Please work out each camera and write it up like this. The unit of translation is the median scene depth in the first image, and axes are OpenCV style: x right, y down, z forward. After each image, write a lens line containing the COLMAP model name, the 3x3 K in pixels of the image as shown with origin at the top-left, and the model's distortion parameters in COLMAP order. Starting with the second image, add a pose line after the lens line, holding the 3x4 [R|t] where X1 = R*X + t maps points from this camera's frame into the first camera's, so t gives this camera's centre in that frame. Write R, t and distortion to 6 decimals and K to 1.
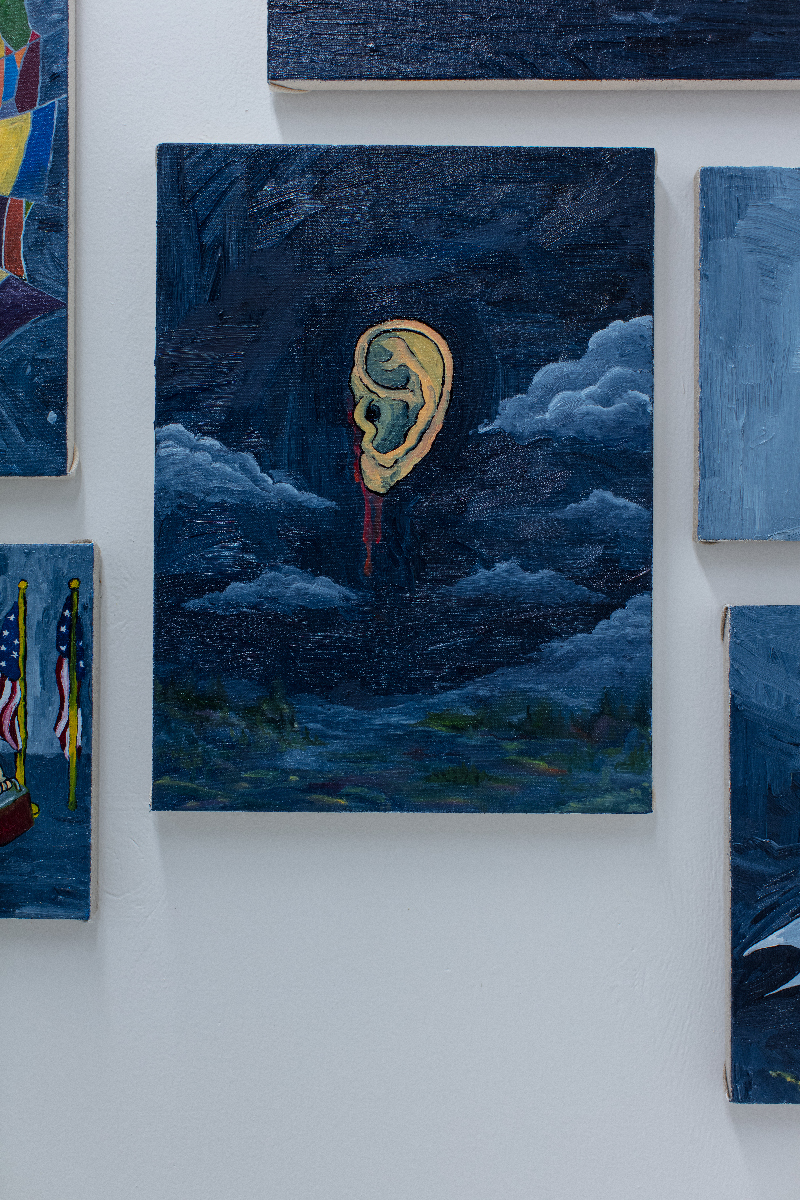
lens RADIAL K [[1697.0, 0, 400.5], [0, 1697.0, 593.4], [0, 0, 1]] dist [-0.002763, 0.000000]
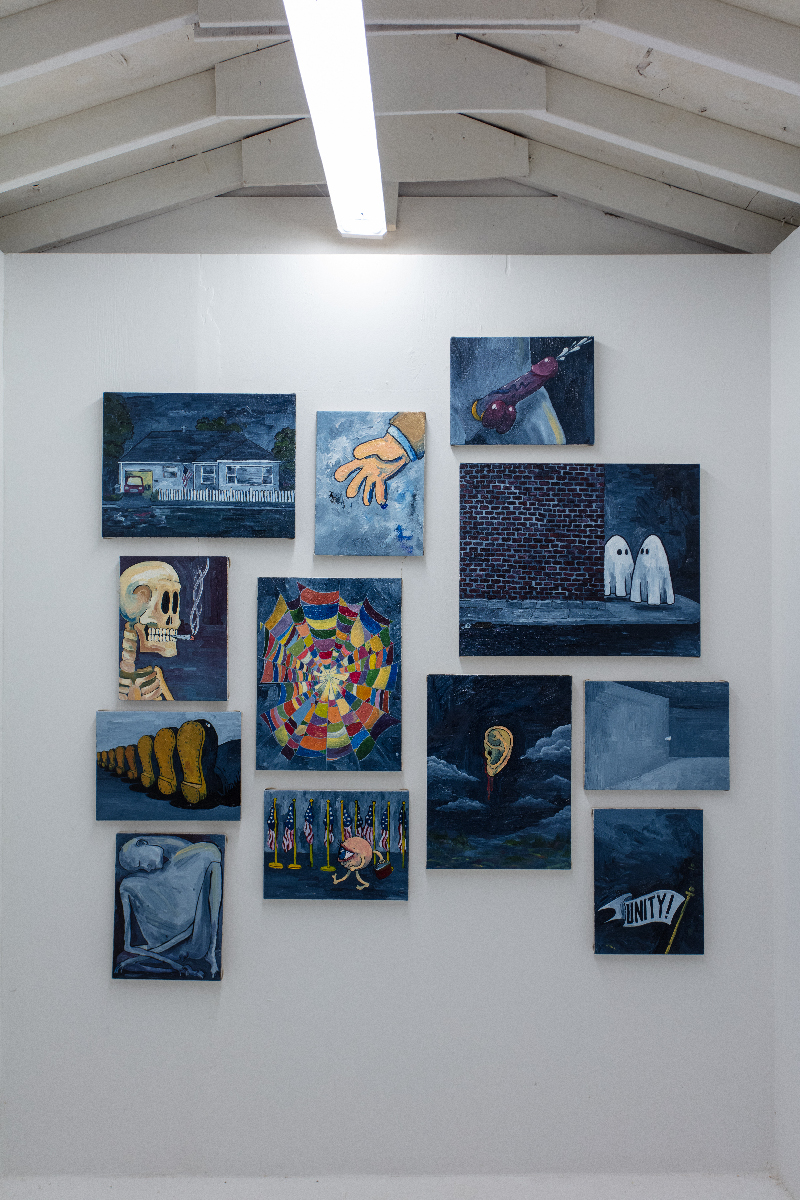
lens RADIAL K [[1398.1, 0, 398.1], [0, 1398.1, 590.1], [0, 0, 1]] dist [0.022964, 0.000000]
pose [[0.999999, 0.000022, 0.001023, -0.206177], [-0.000009, 0.999920, -0.012634, -0.401411], [-0.001023, 0.012634, 0.999920, -1.848752]]
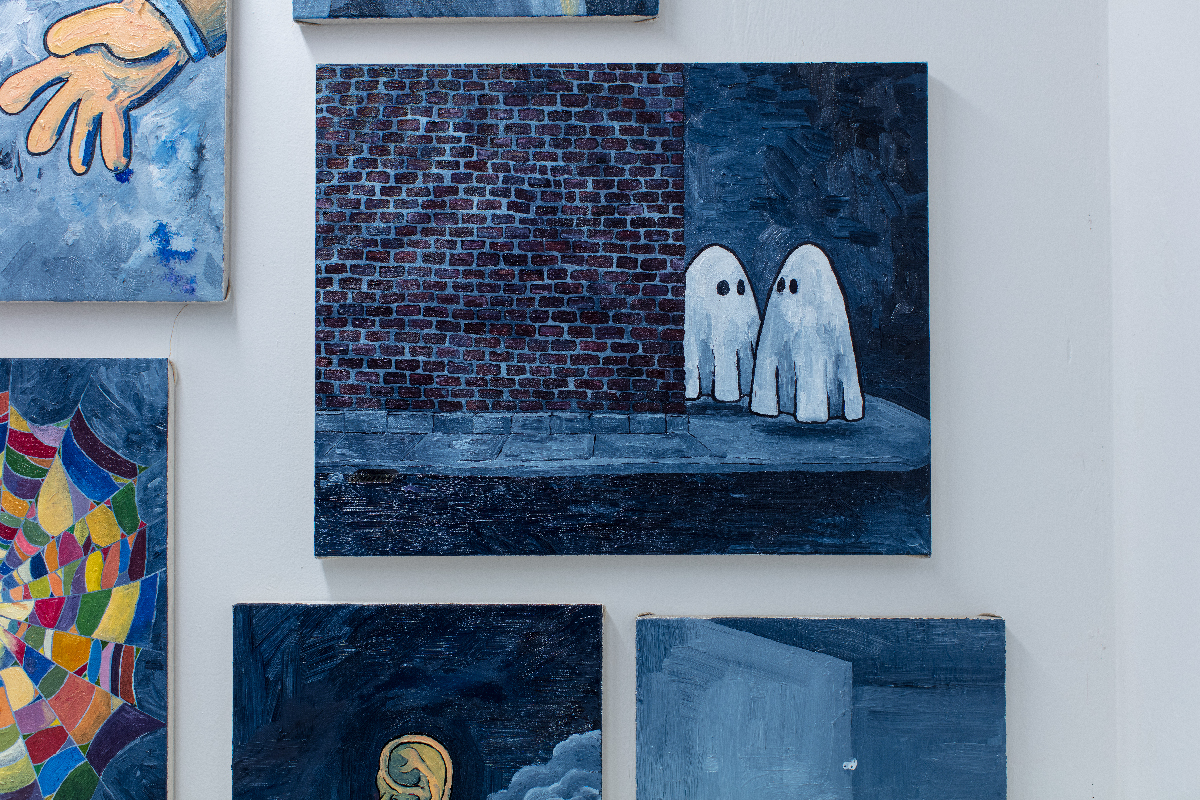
lens RADIAL K [[1697.0, 0, 602.5], [0, 1697.0, 401.3], [0, 0, 1]] dist [-0.002763, 0.000000]
pose [[0.999964, -0.005769, -0.006166, 0.159790], [0.005678, 0.999876, -0.014695, -0.405473], [0.006250, 0.014659, 0.999873, -0.350354]]
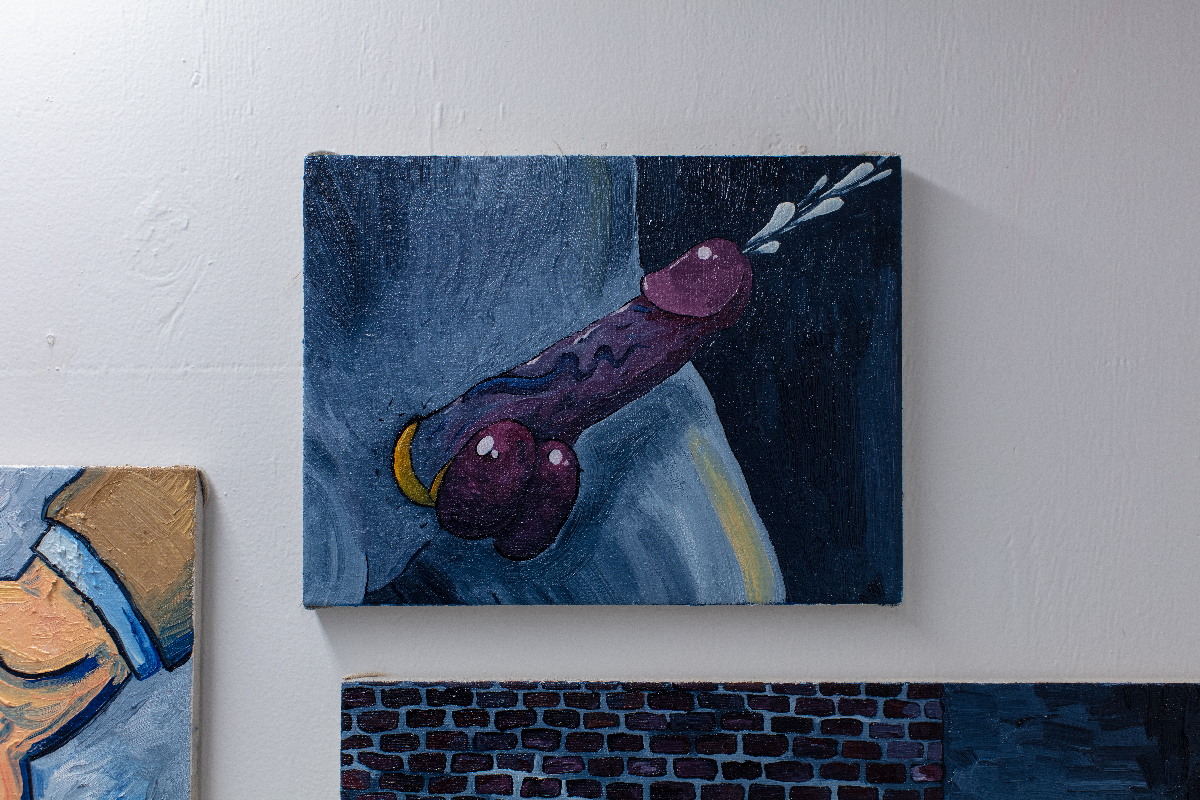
lens RADIAL K [[1697.0, 0, 607.2], [0, 1697.0, 401.6], [0, 0, 1]] dist [-0.002763, 0.000000]
pose [[0.999583, 0.001881, 0.028805, 0.028242], [-0.001662, 0.999970, -0.007608, -0.828745], [-0.028819, 0.007557, 0.999556, 0.174334]]
